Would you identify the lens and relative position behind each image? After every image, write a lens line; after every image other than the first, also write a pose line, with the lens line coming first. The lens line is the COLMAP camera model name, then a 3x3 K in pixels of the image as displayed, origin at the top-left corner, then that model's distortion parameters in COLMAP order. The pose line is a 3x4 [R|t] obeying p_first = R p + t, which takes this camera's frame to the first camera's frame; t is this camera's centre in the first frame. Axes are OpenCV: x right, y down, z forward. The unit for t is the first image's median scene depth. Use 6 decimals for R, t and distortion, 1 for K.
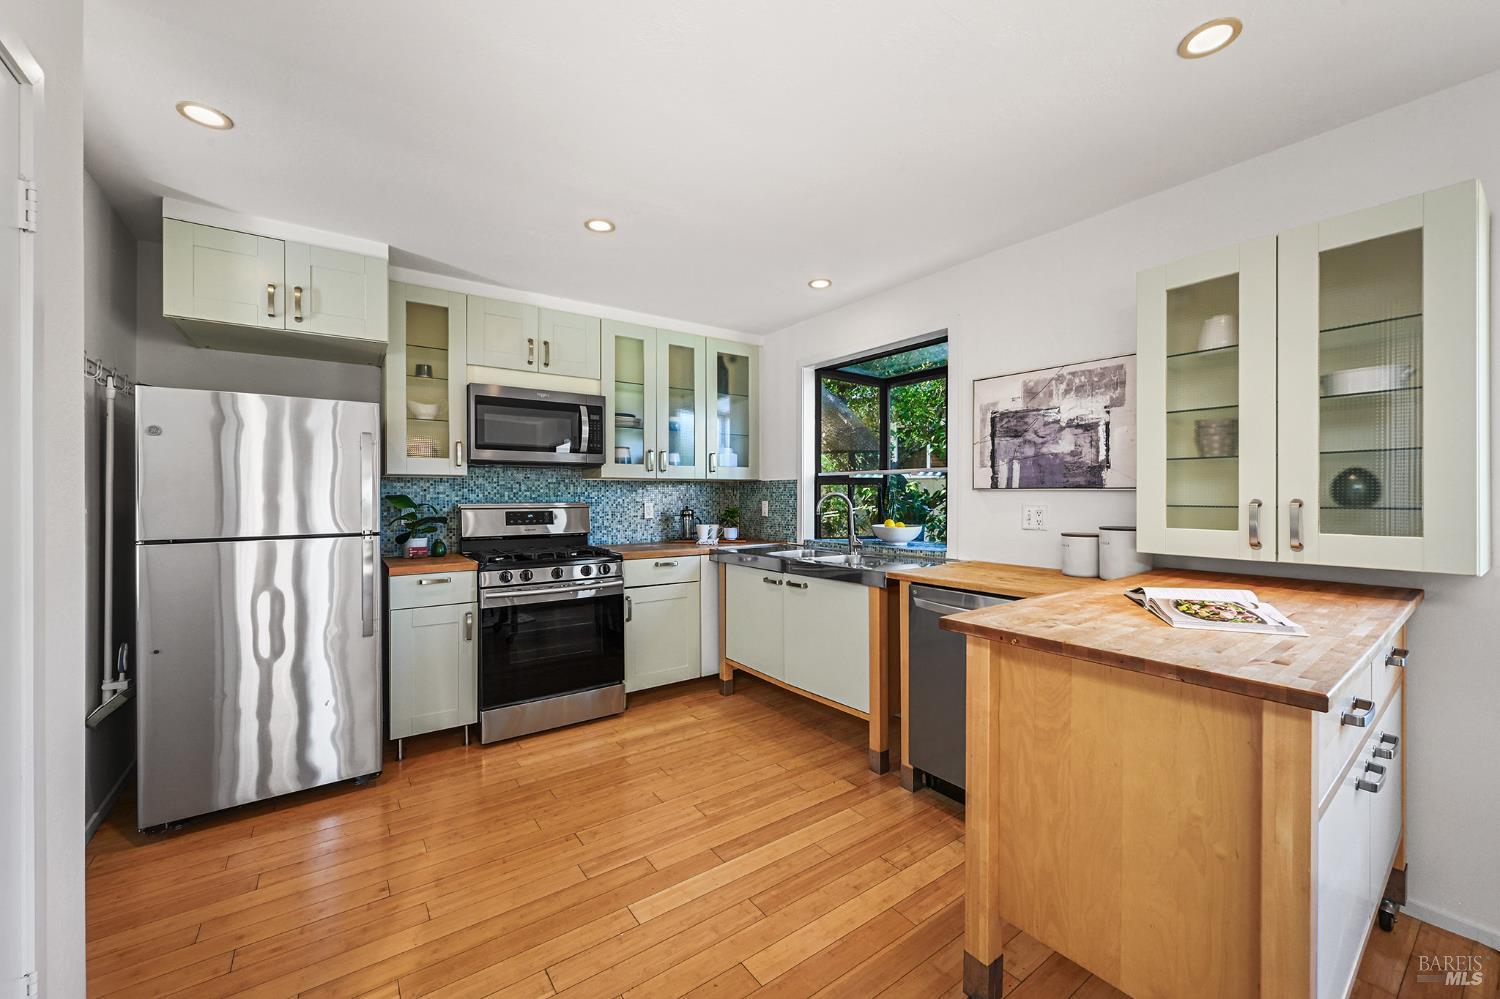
lens RADIAL K [[592.5, 0, 750.0], [0, 592.5, 499.5], [0, 0, 1]] dist [0.002075, -0.000072]
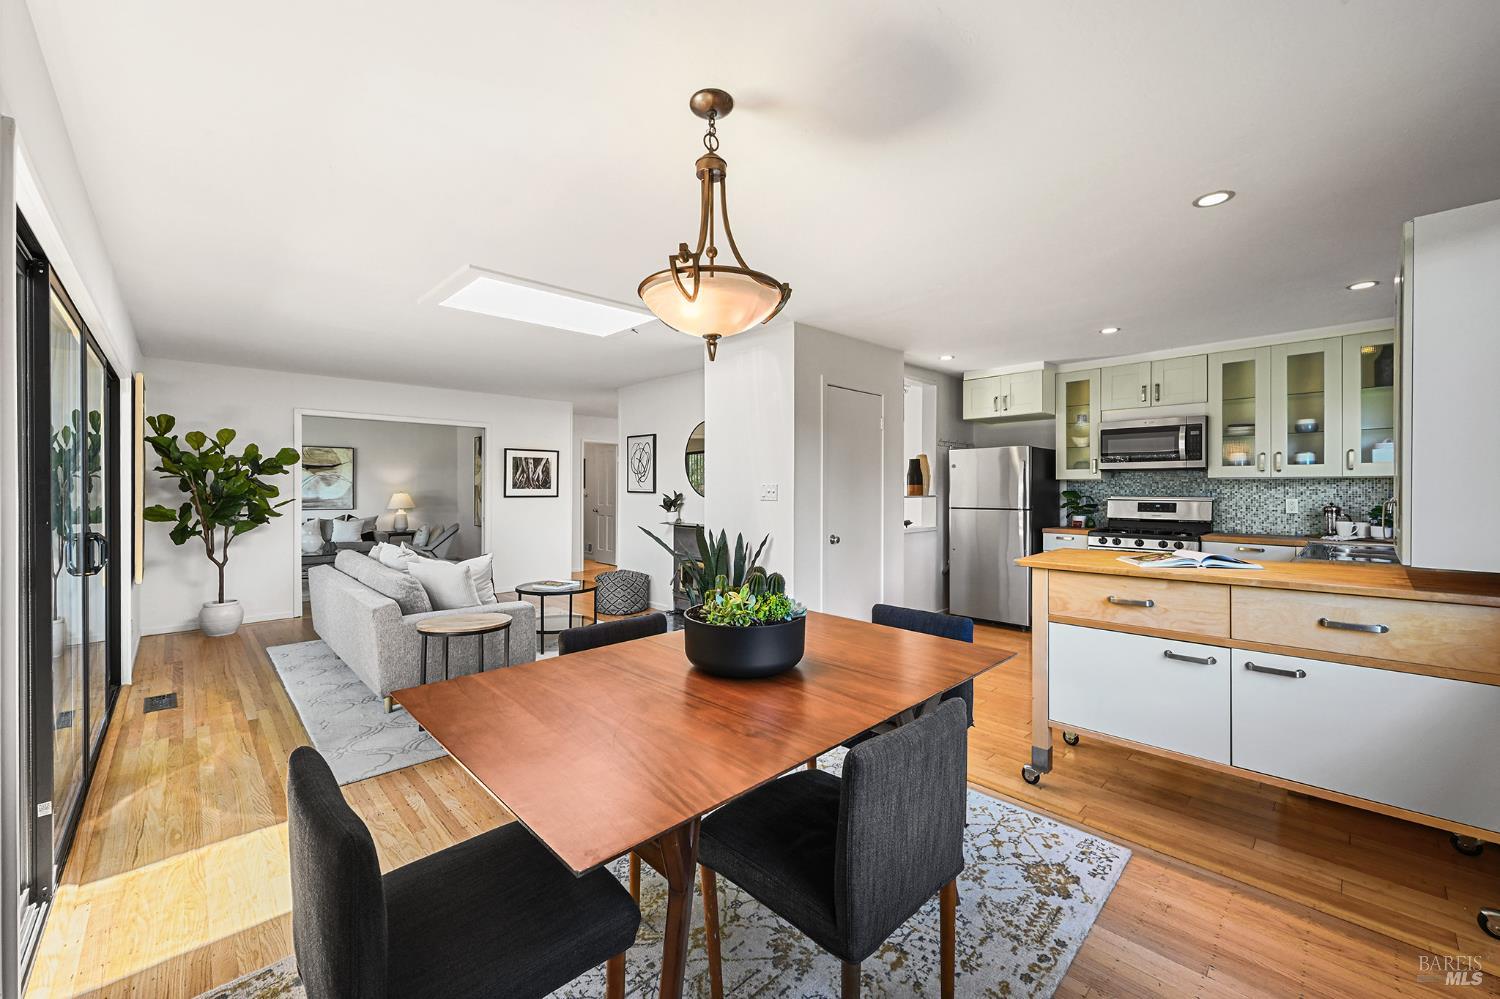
lens RADIAL K [[592.5, 0, 750.0], [0, 592.5, 499.5], [0, 0, 1]] dist [0.002075, -0.000072]
pose [[0.145716, 0.019164, -0.989141, 0.924309], [-0.011151, 0.999781, 0.017728, -0.001921], [0.989264, 0.008446, 0.145897, -0.178223]]
